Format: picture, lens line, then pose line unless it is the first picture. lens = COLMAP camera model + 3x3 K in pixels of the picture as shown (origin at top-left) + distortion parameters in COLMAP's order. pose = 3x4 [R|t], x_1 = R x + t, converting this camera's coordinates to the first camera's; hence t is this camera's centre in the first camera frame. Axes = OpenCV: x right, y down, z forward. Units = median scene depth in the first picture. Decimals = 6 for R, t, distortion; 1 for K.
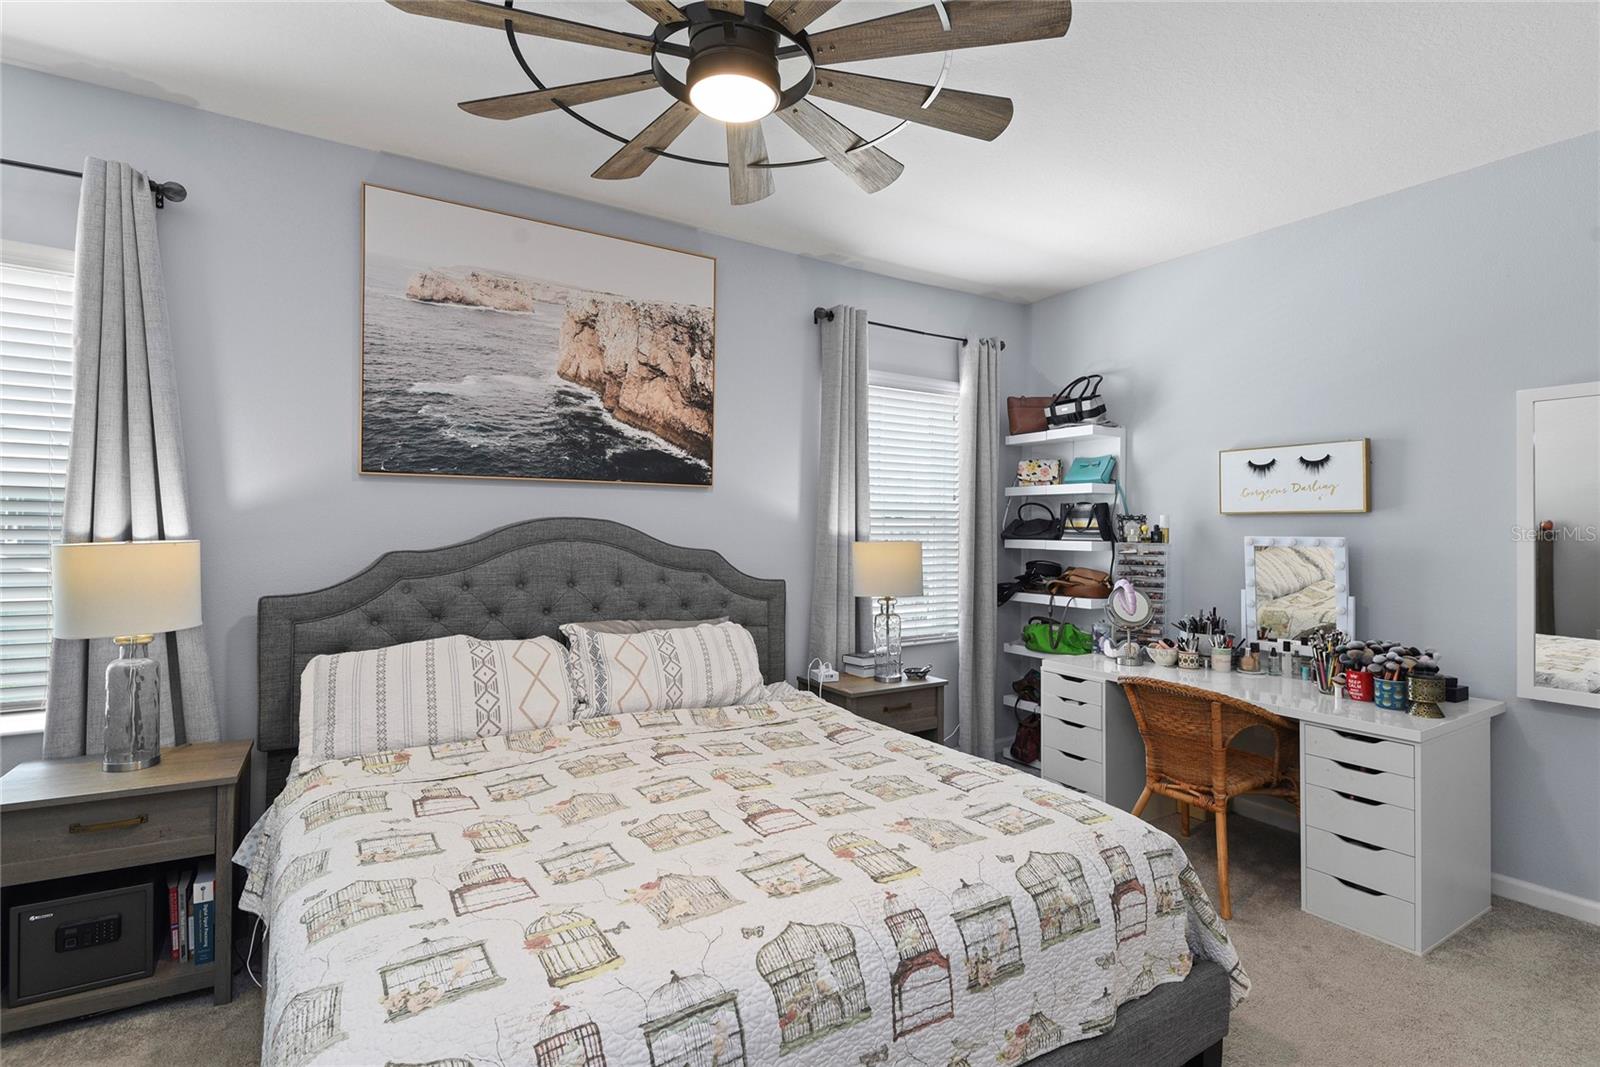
lens RADIAL K [[759.2, 0, 801.8], [0, 759.2, 517.2], [0, 0, 1]] dist [0.020926, -0.000133]
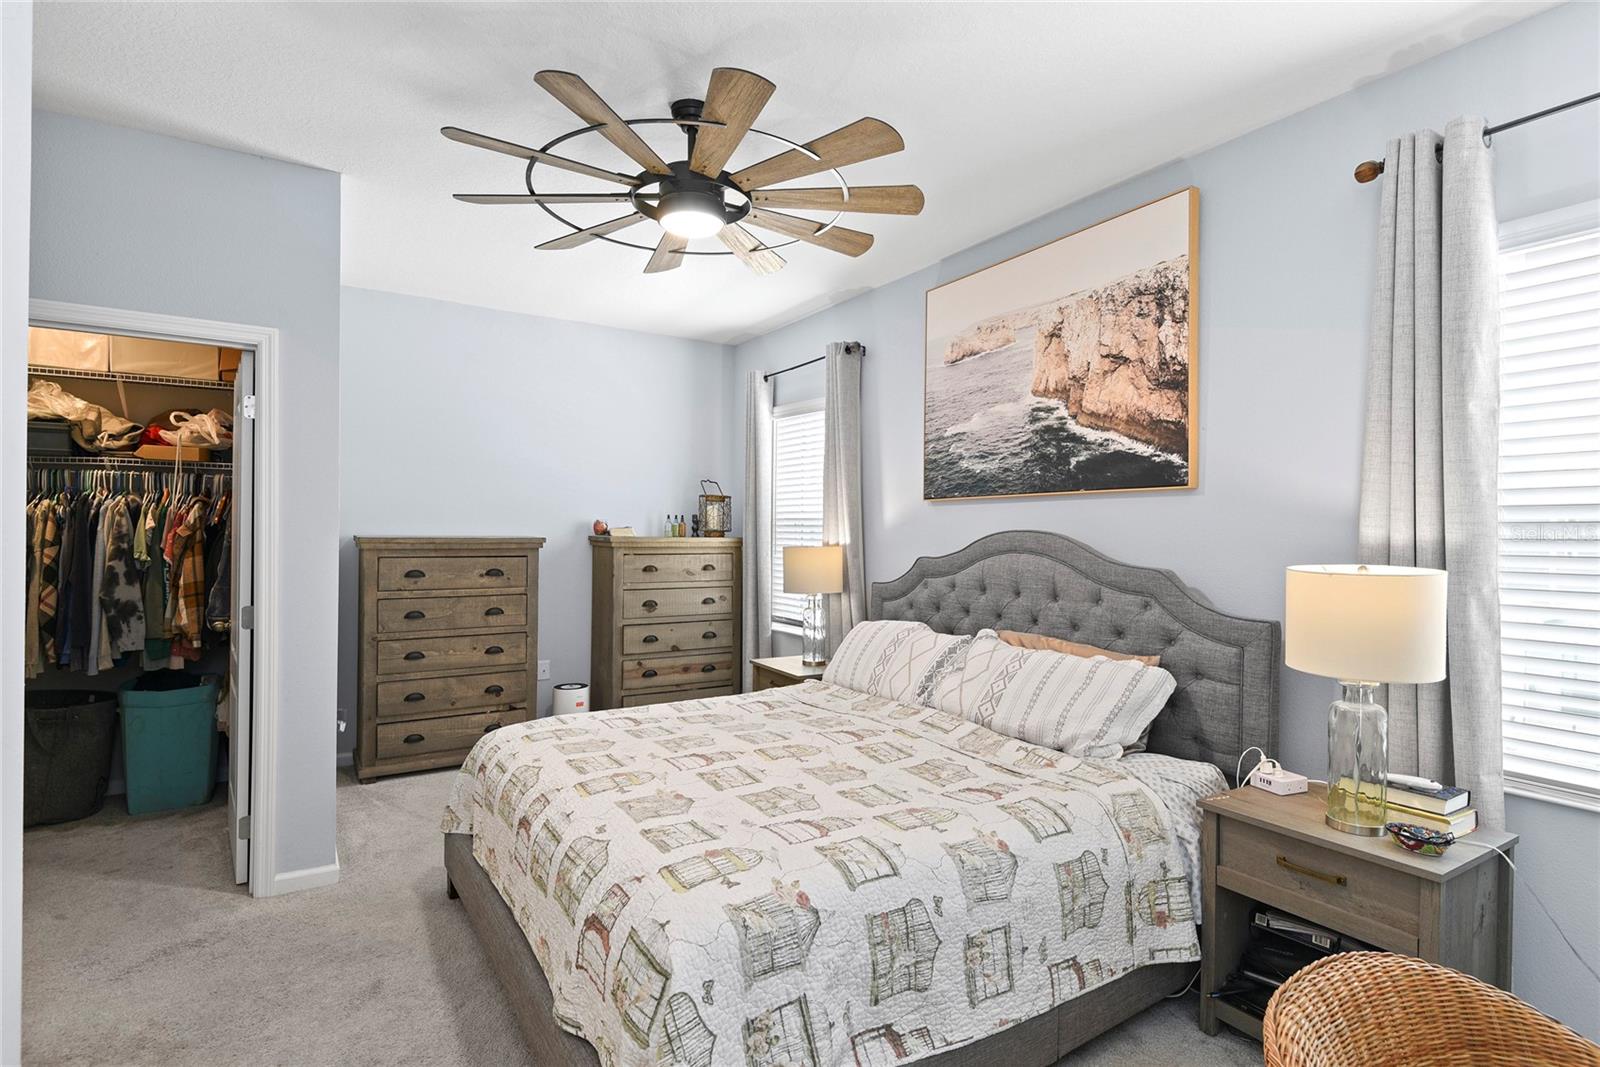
lens RADIAL K [[790.1, 0, 803.7], [0, 790.1, 530.5], [0, 0, 1]] dist [0.021336, -0.000366]
pose [[-0.007210, -0.015606, -0.999852, 0.738360], [0.002218, 0.999876, -0.015622, 0.015828], [0.999972, -0.002330, -0.007174, 0.674230]]
